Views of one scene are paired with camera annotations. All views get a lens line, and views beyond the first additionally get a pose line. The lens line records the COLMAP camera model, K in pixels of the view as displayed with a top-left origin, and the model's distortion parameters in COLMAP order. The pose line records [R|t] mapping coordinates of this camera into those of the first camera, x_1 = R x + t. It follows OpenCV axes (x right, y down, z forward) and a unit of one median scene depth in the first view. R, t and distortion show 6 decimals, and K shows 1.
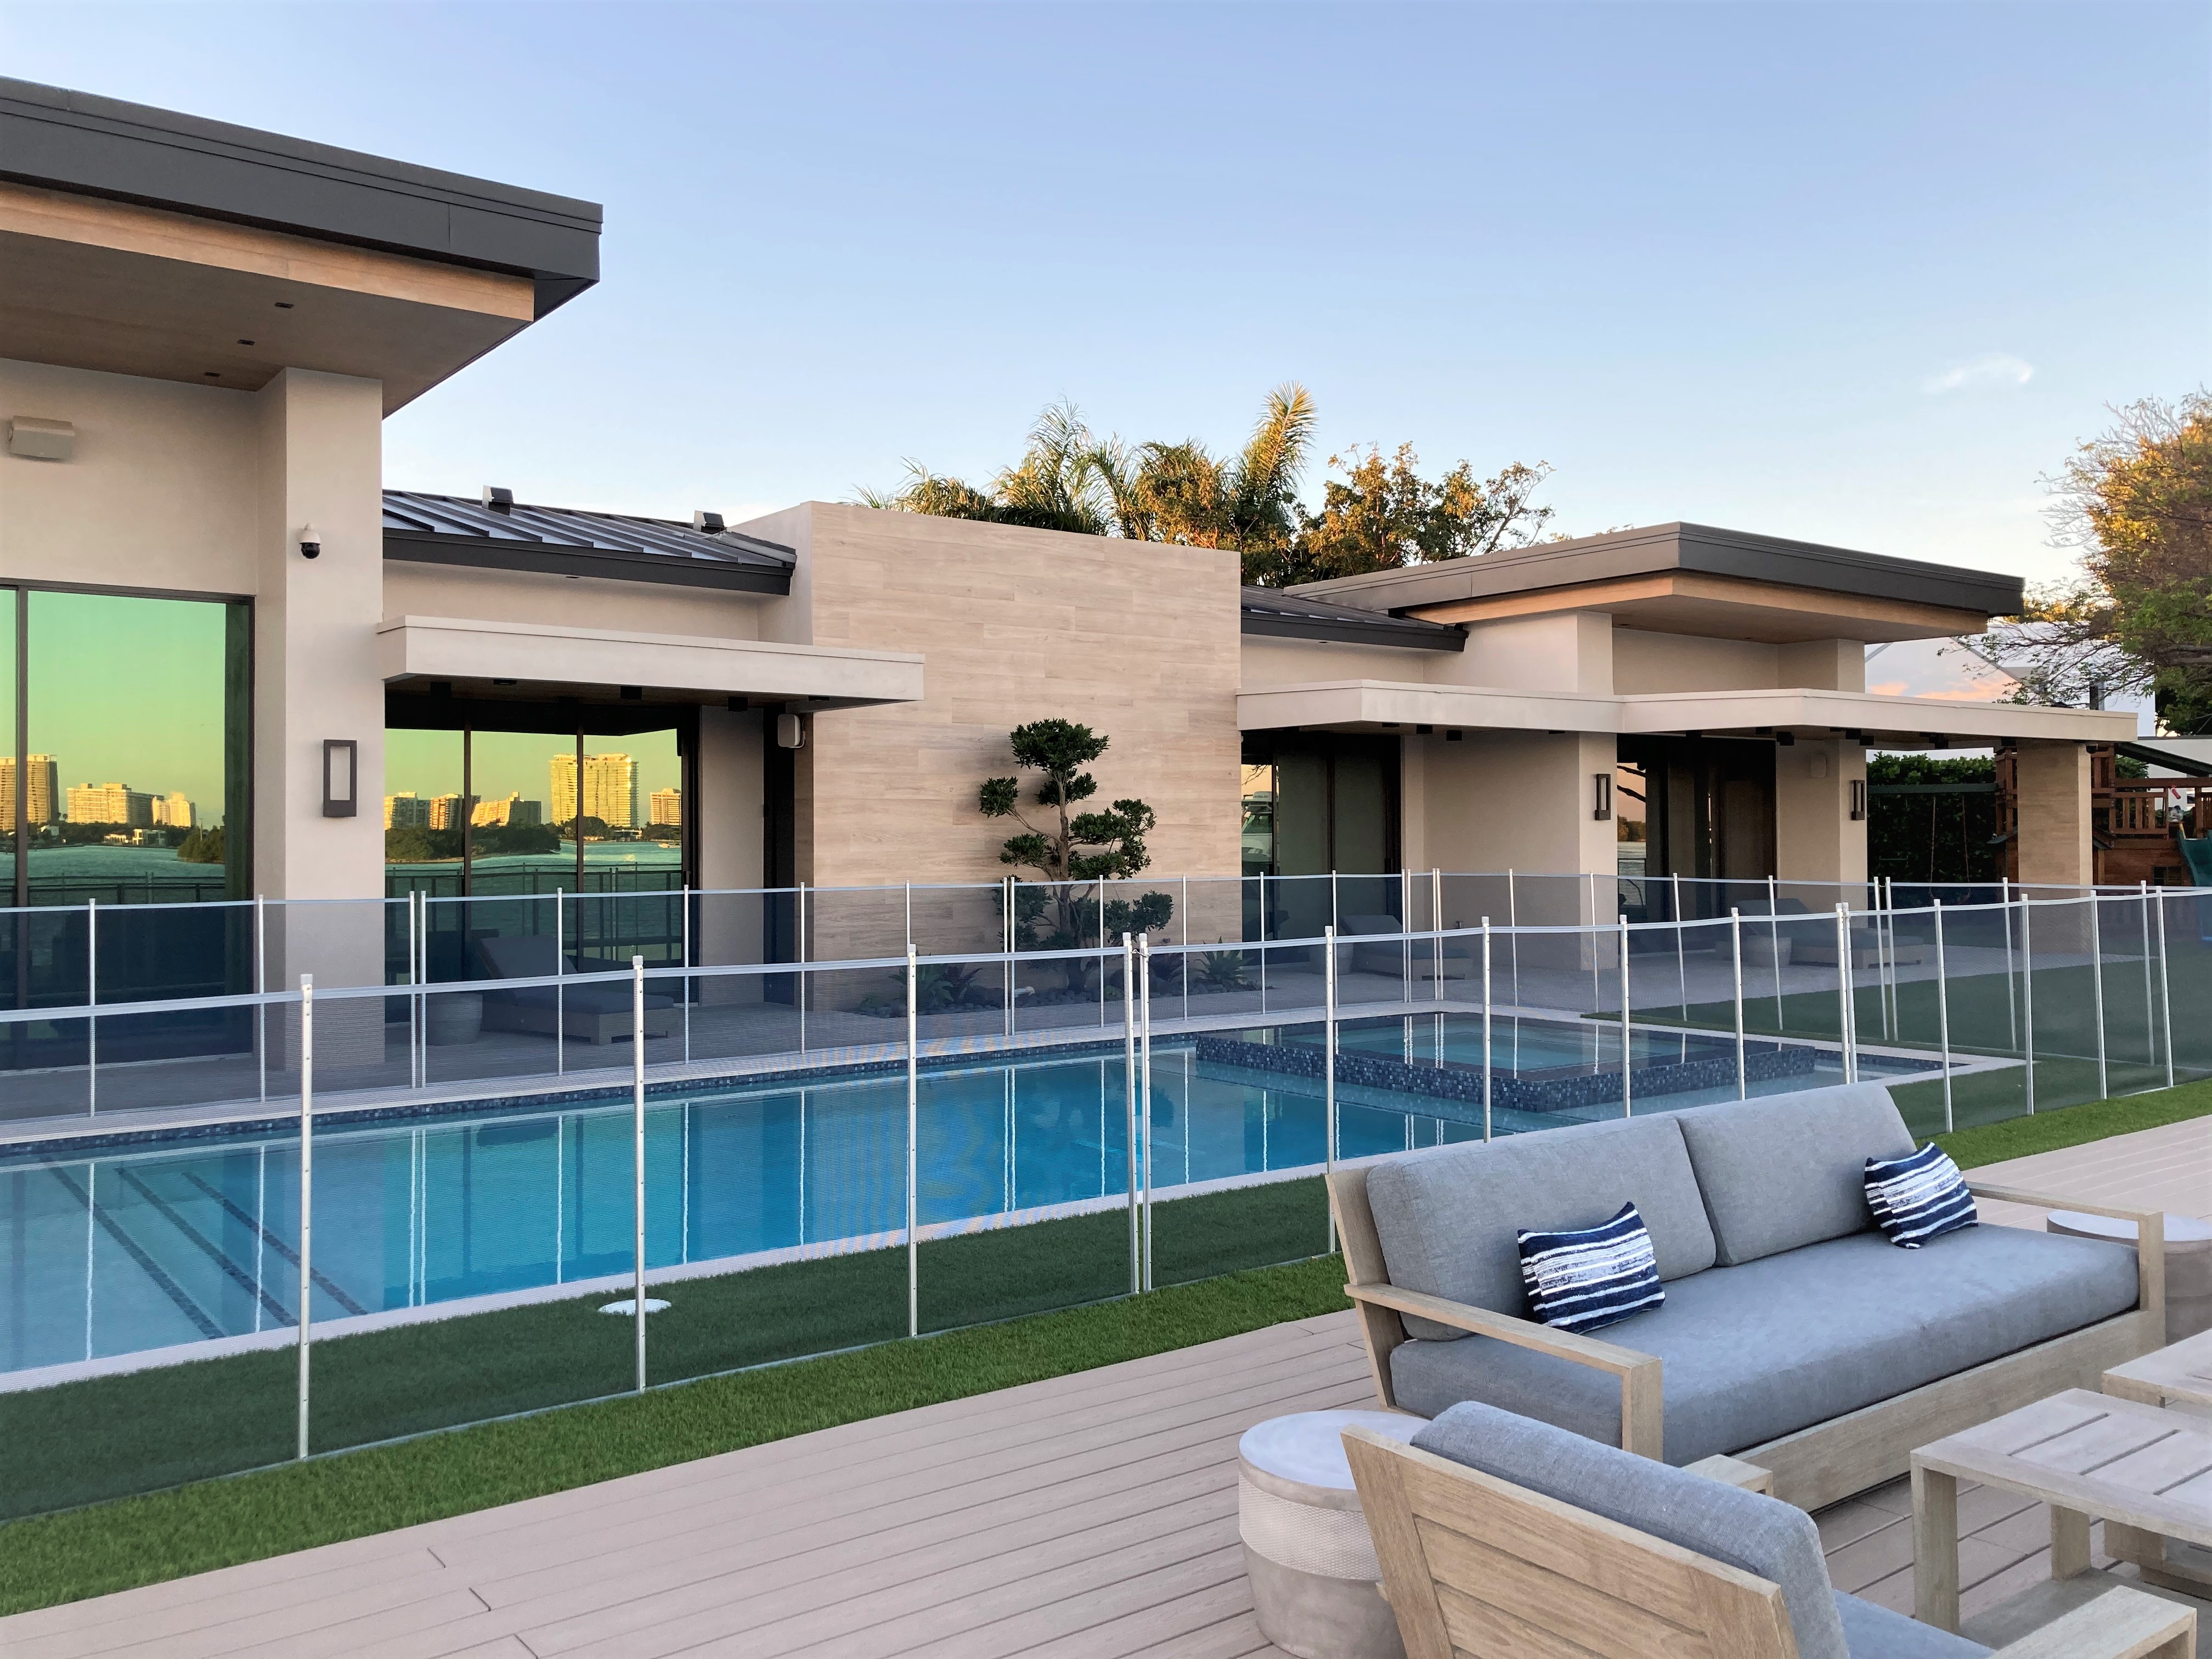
lens RADIAL K [[1808.3, 0, 1117.9], [0, 1808.3, 825.7], [0, 0, 1]] dist [0.009832, -0.003597]
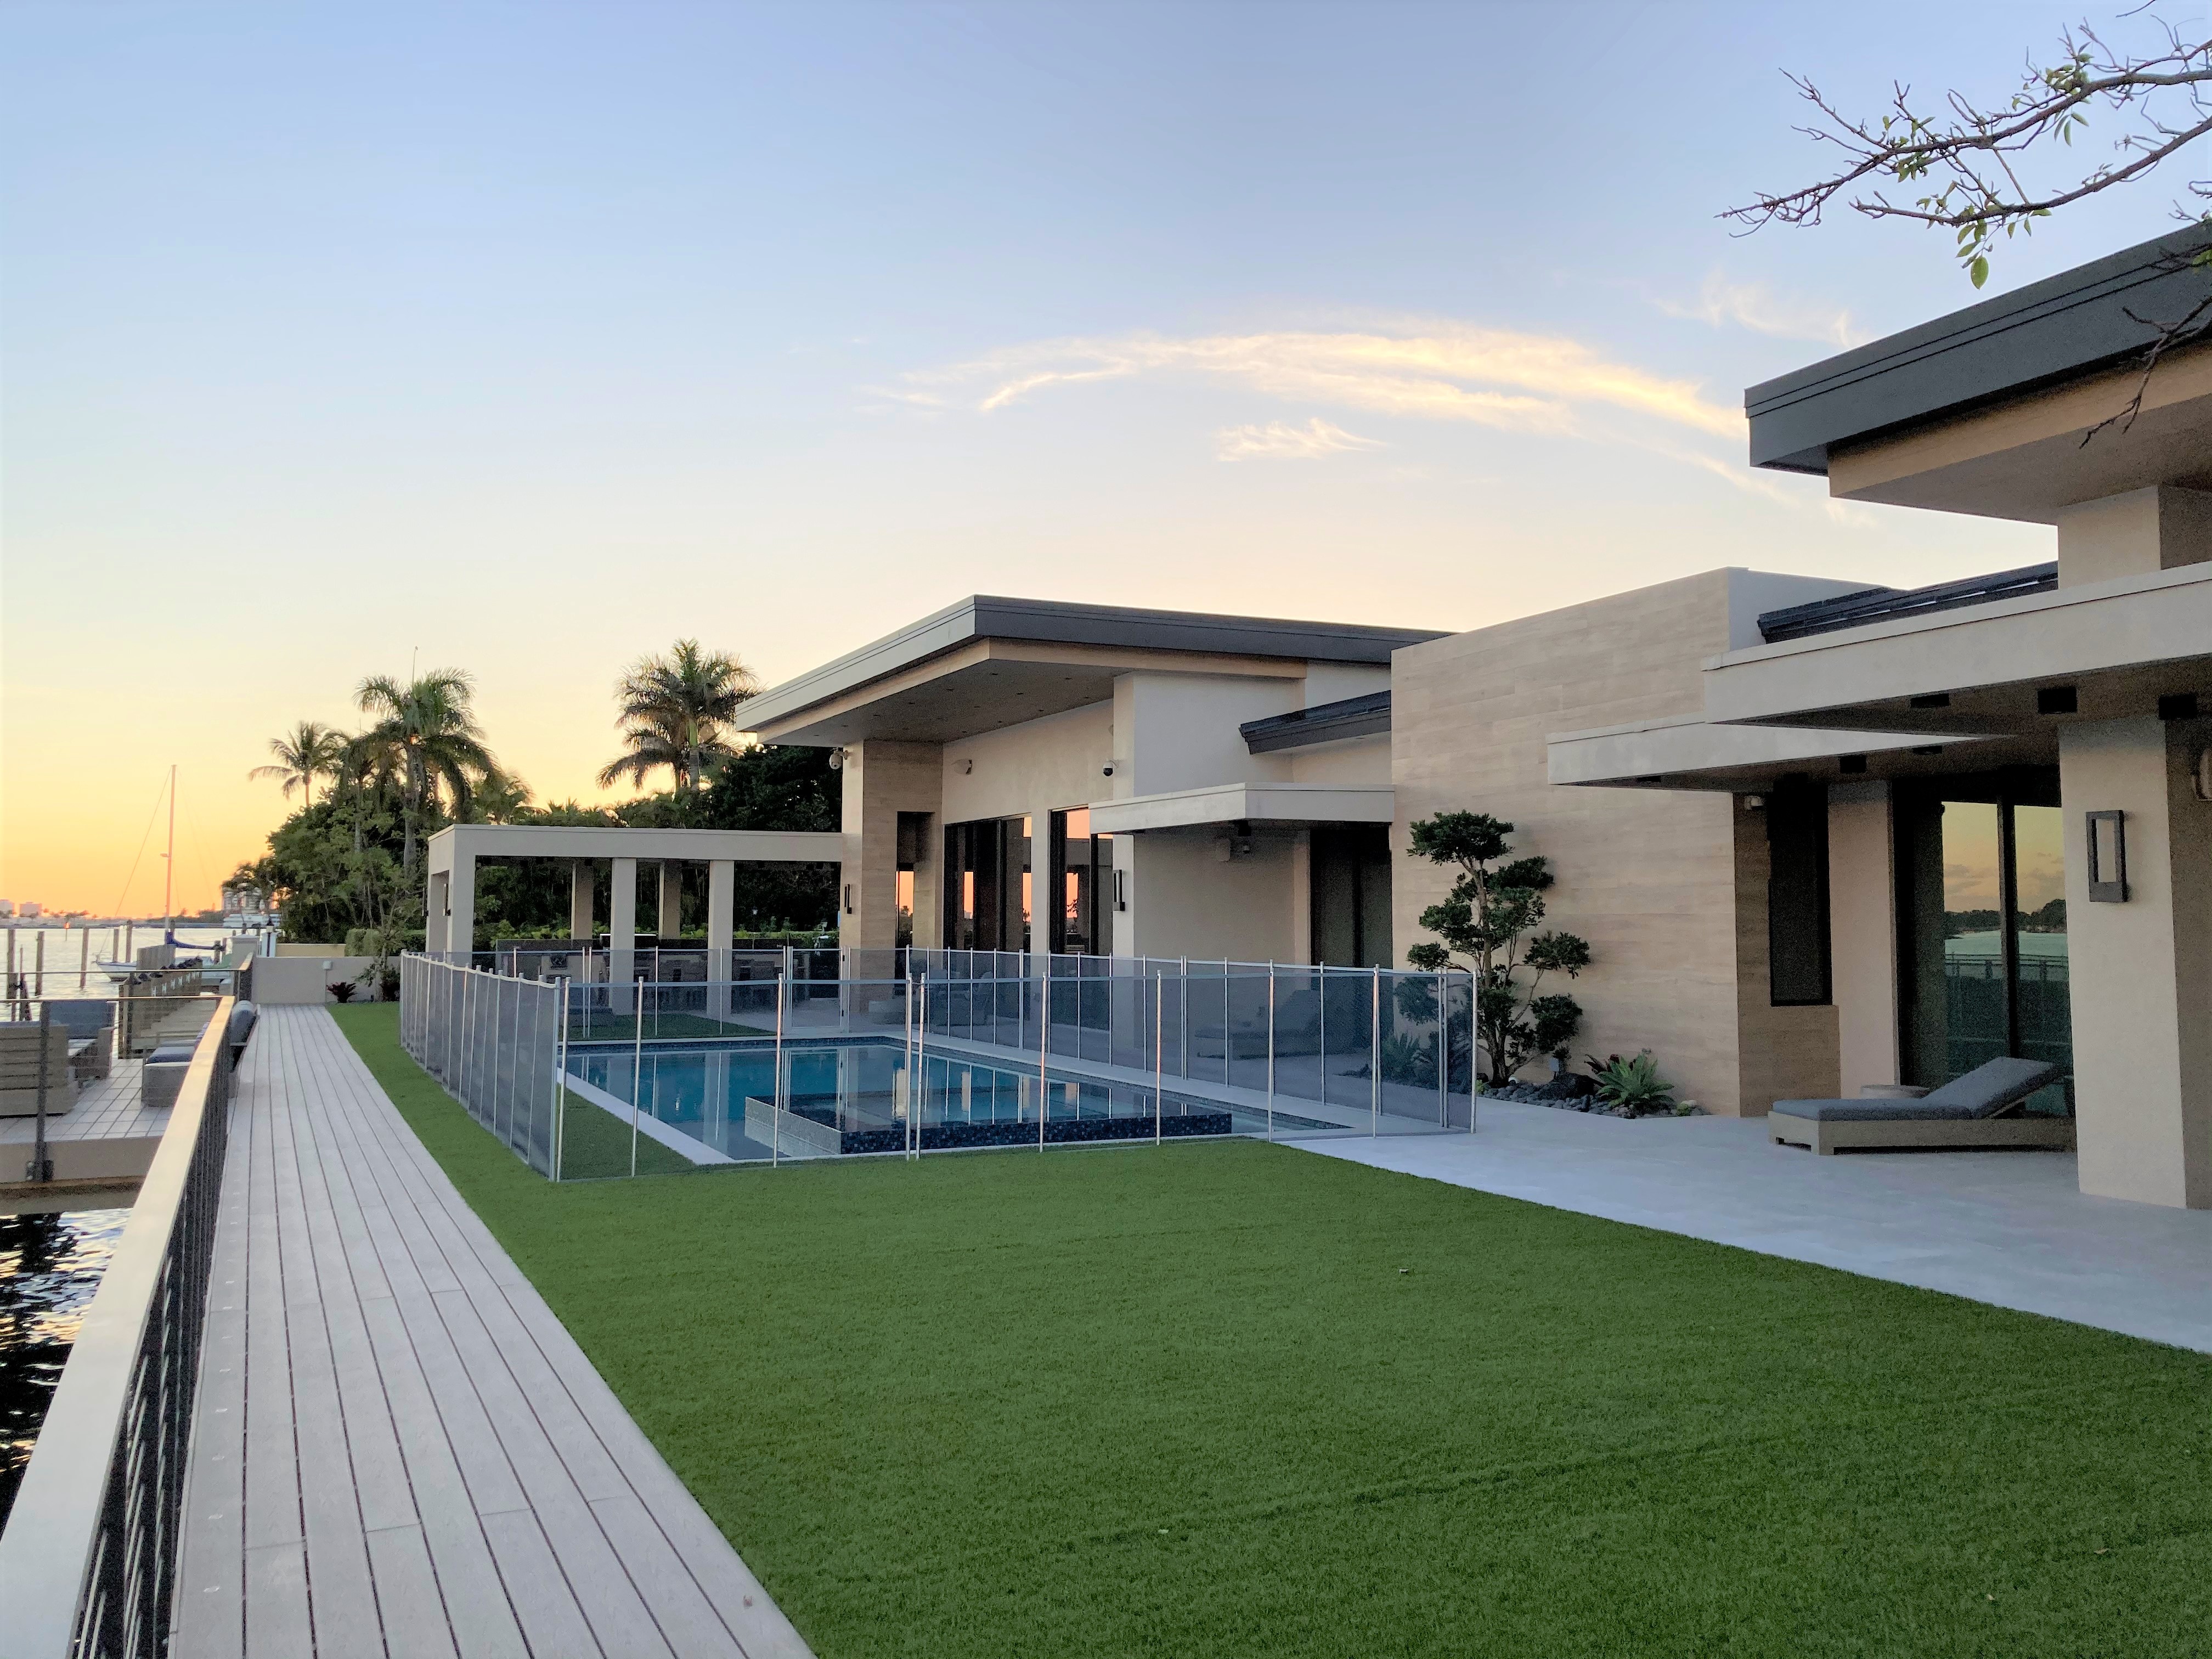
lens RADIAL K [[1808.3, 0, 1115.6], [0, 1808.3, 827.8], [0, 0, 1]] dist [0.009832, -0.003597]
pose [[-0.207918, -0.060863, -0.976251, 0.977363], [-0.010533, 0.998144, -0.059985, 0.013593], [0.978089, -0.002189, -0.208174, 1.001600]]
